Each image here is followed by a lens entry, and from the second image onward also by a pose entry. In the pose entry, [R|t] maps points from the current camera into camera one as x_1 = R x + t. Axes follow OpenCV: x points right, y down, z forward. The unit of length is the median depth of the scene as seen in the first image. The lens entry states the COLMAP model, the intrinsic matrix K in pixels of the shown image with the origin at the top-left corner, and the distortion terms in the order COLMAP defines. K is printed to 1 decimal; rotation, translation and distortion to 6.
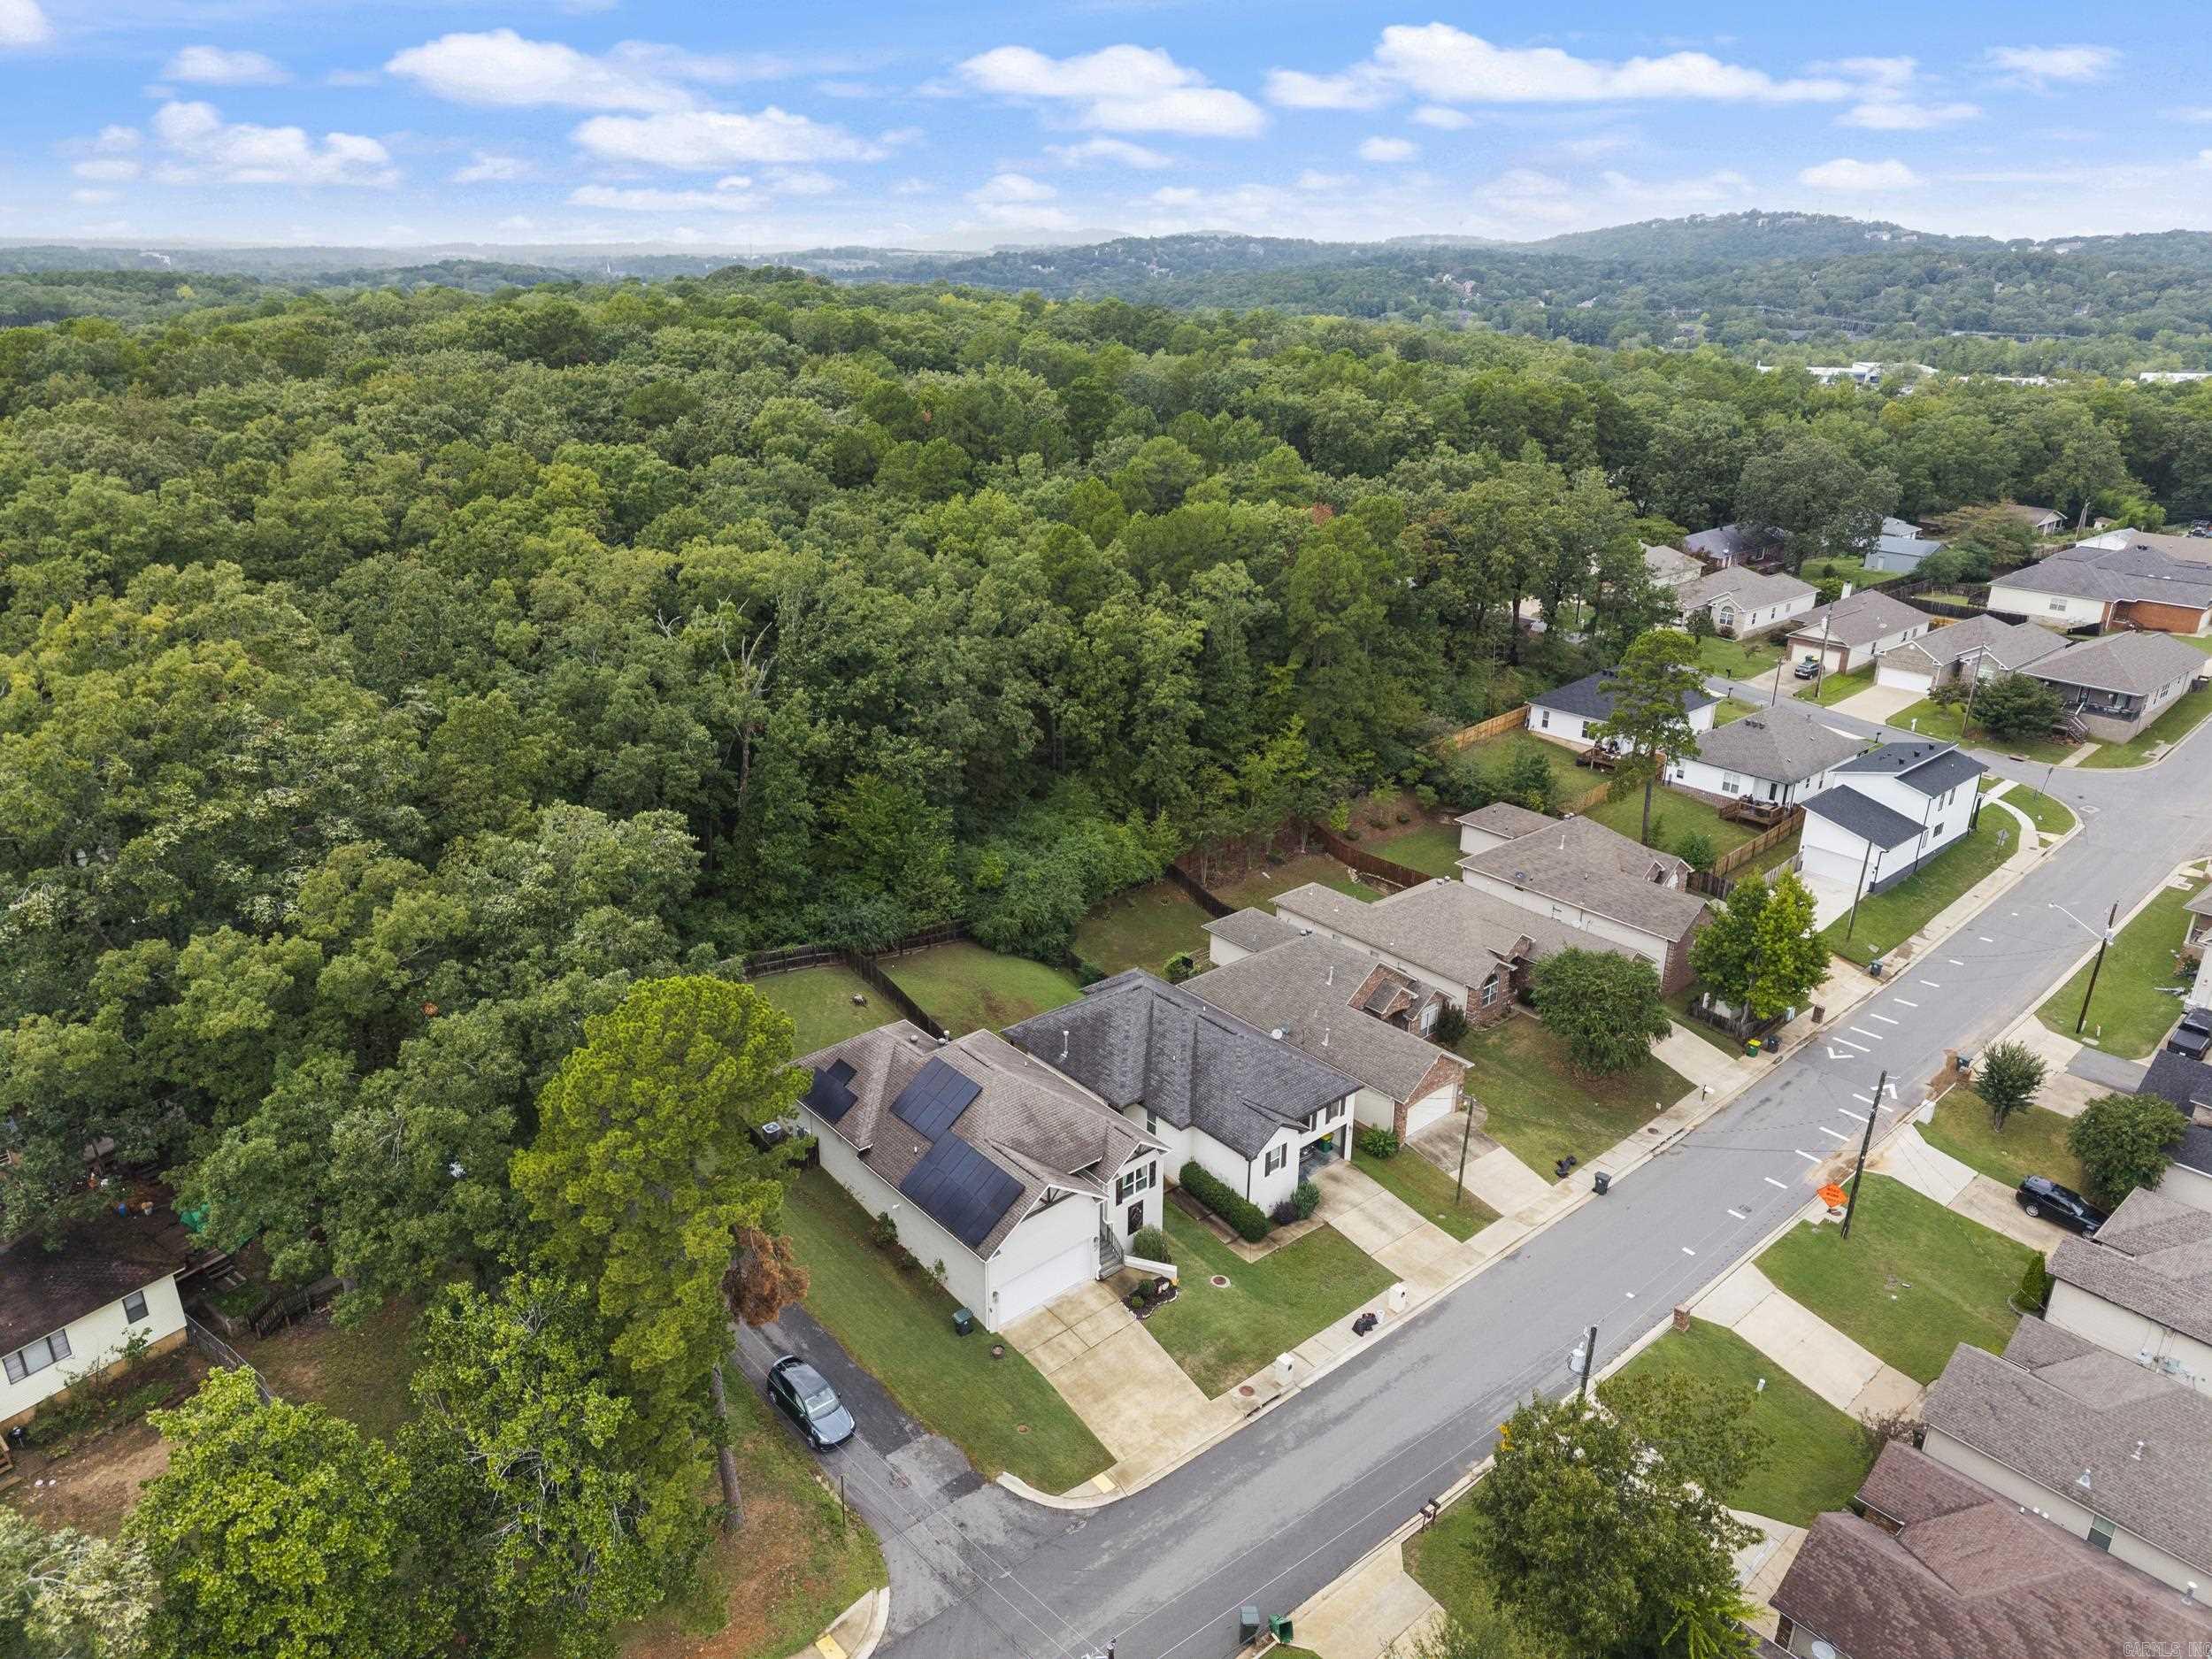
lens RADIAL K [[1484.4, 0, 1106.0], [0, 1484.4, 829.5], [0, 0, 1]] dist [0.023775, -0.021254]
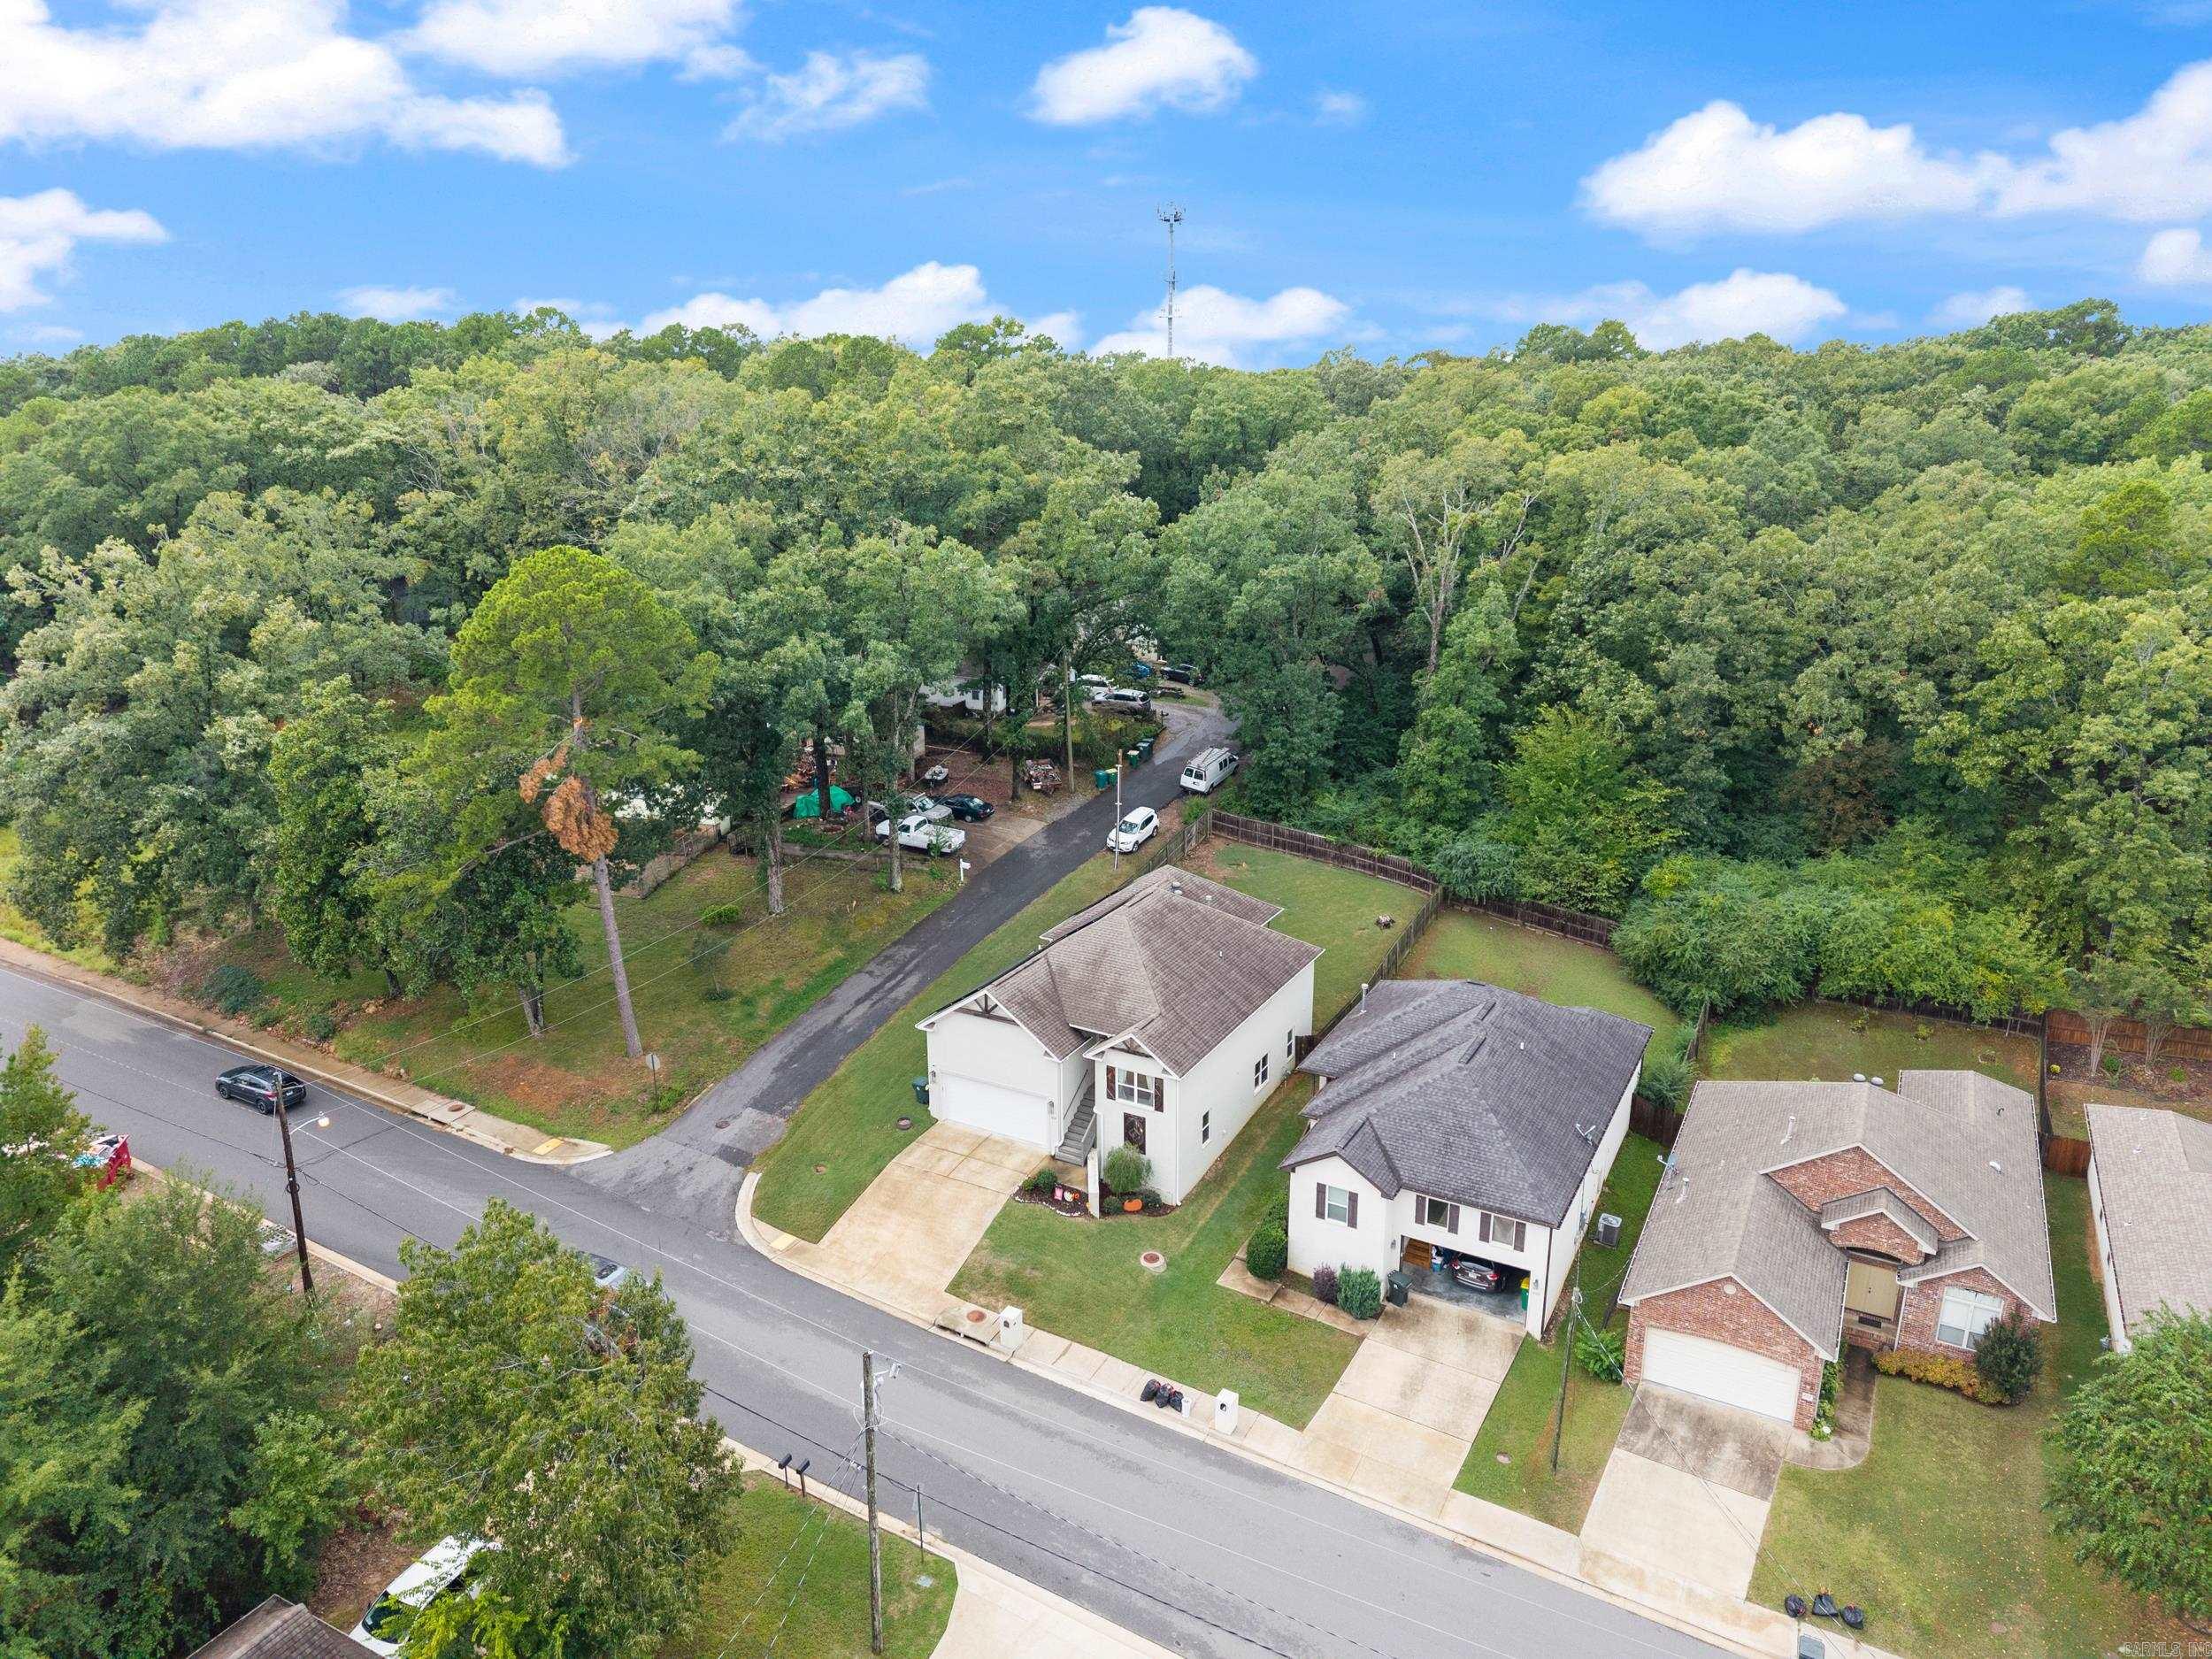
lens RADIAL K [[1456.1, 0, 1103.0], [0, 1456.1, 799.8], [0, 0, 1]] dist [0.008406, -0.019832]
pose [[0.345443, 0.238233, -0.907697, 0.721566], [-0.337772, 0.933980, 0.116585, -0.000752], [0.875545, 0.266321, 0.403105, 0.624199]]
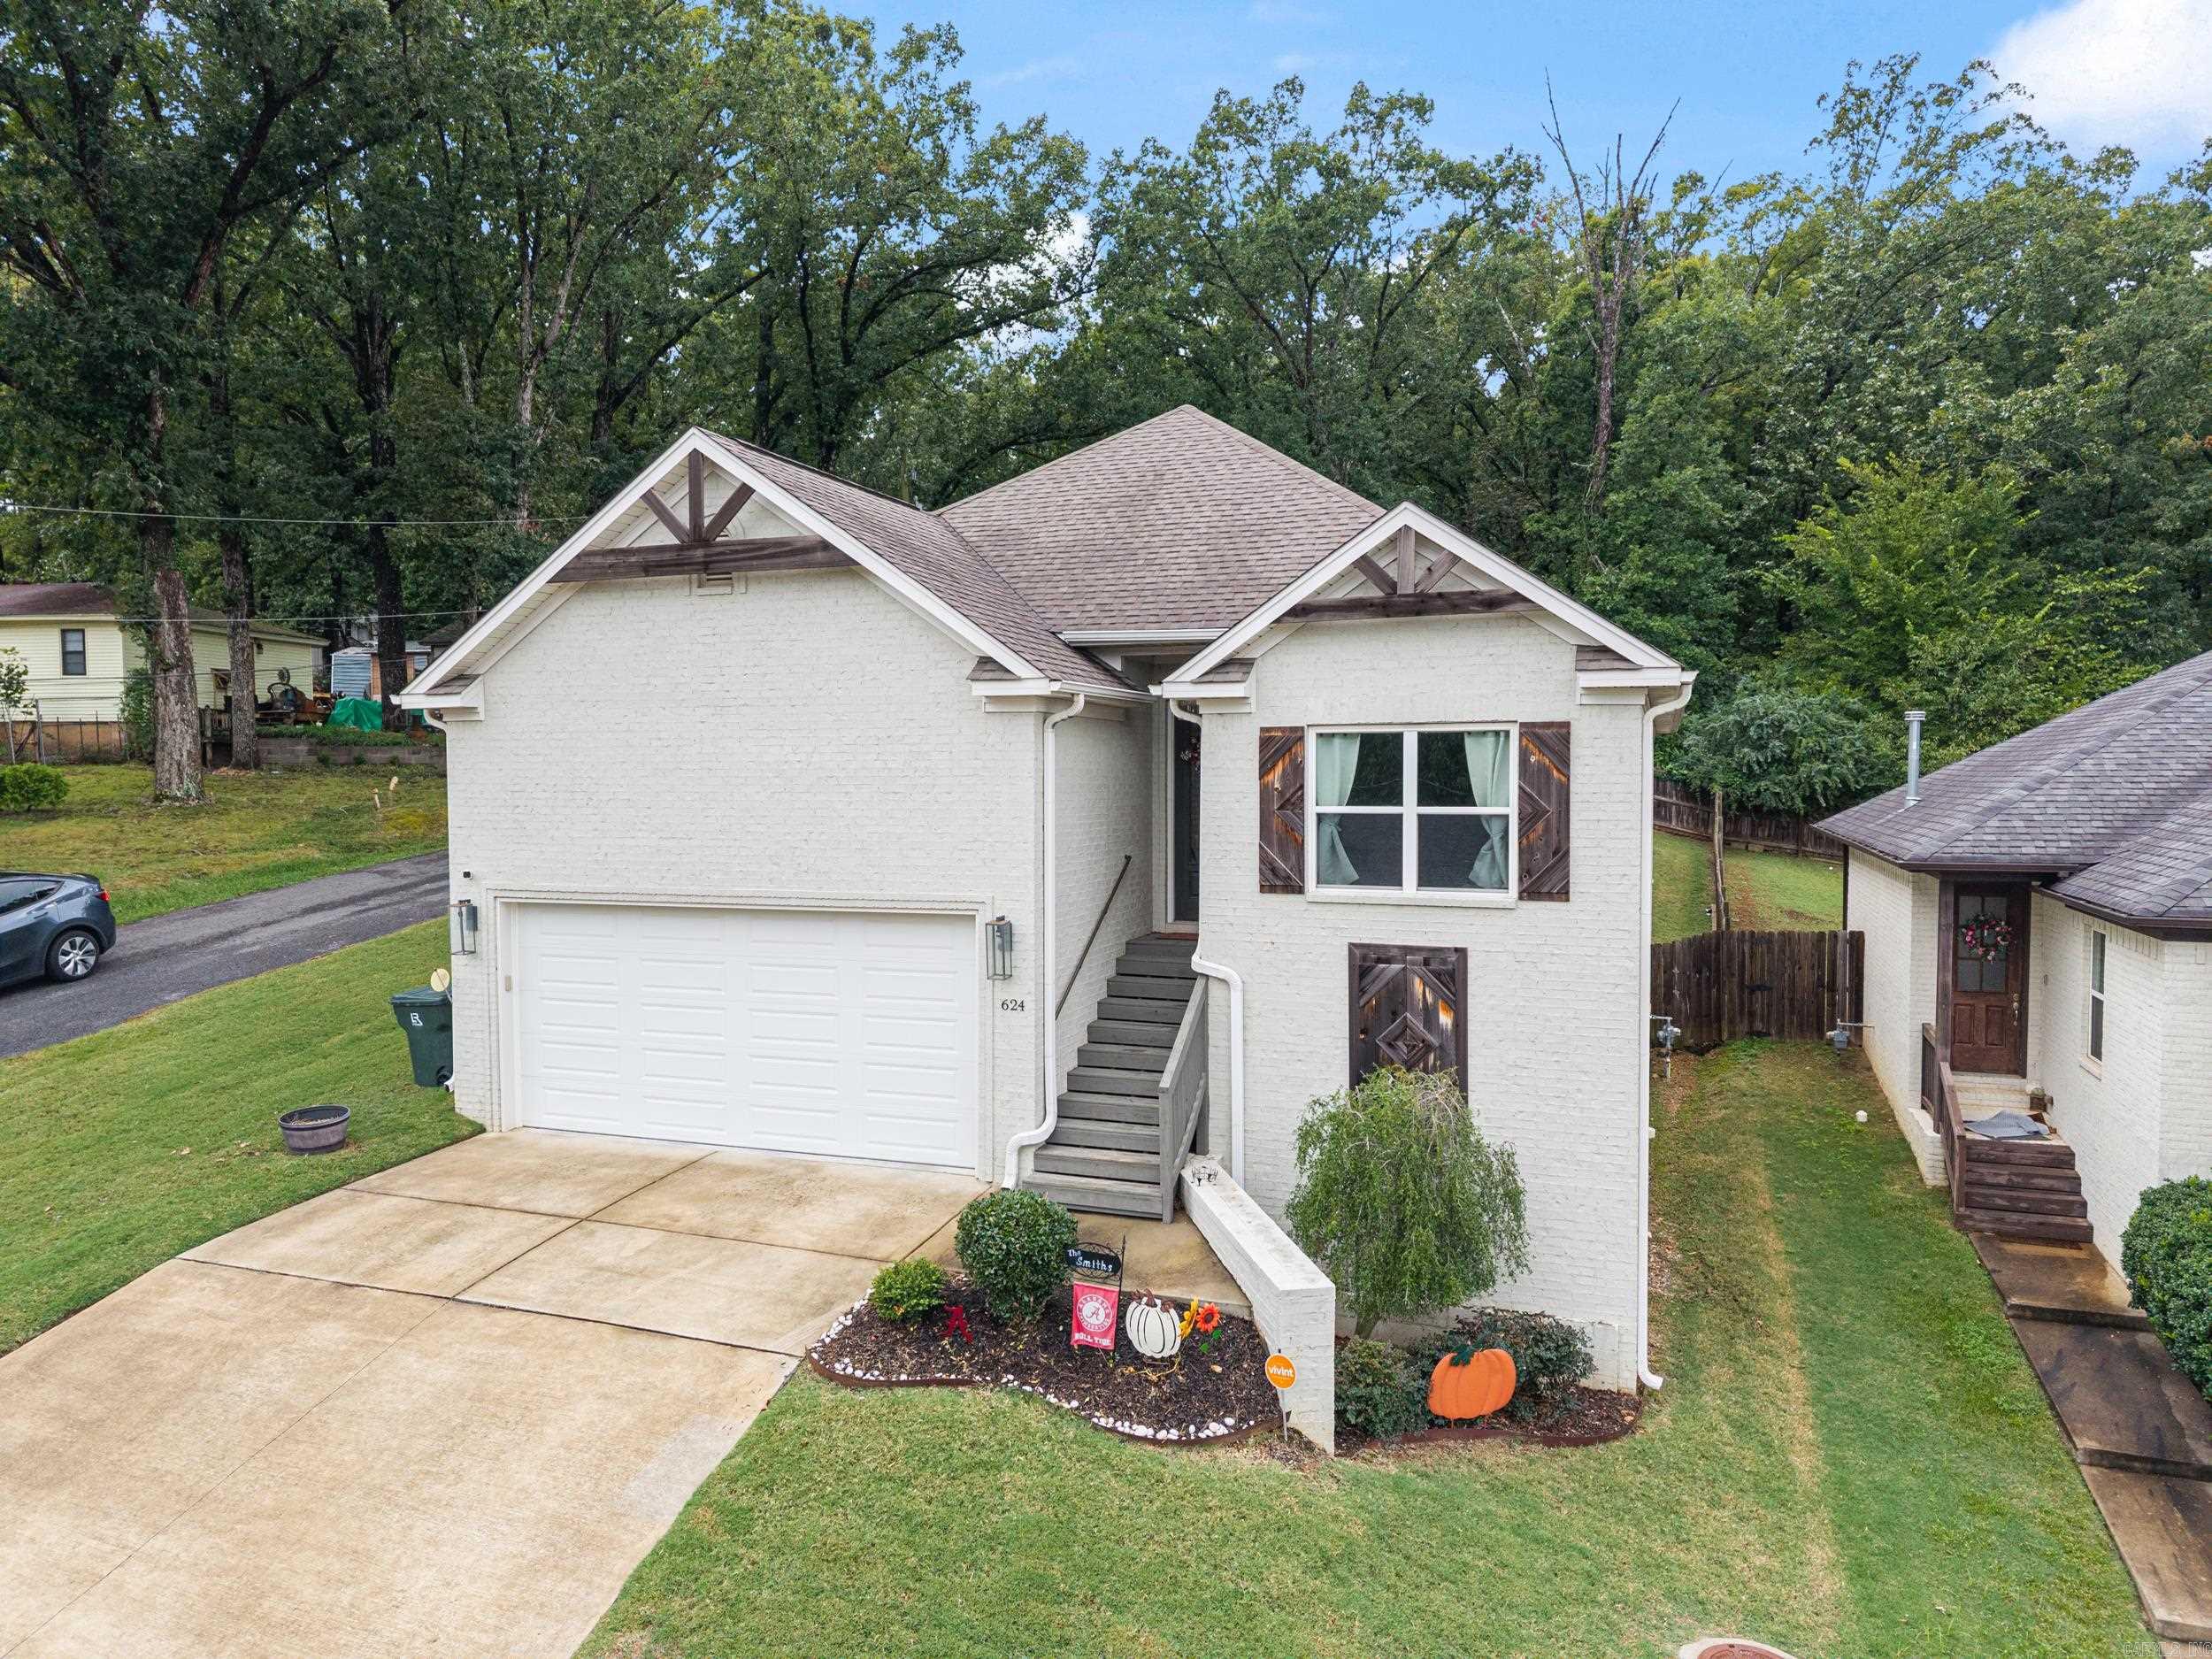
lens RADIAL K [[1484.4, 0, 1106.0], [0, 1484.4, 829.5], [0, 0, 1]] dist [0.023775, -0.021254]
pose [[0.475422, 0.017439, -0.879585, 0.159120], [-0.315657, 0.936613, -0.152046, 0.281597], [0.821179, 0.349933, 0.450791, 0.906273]]
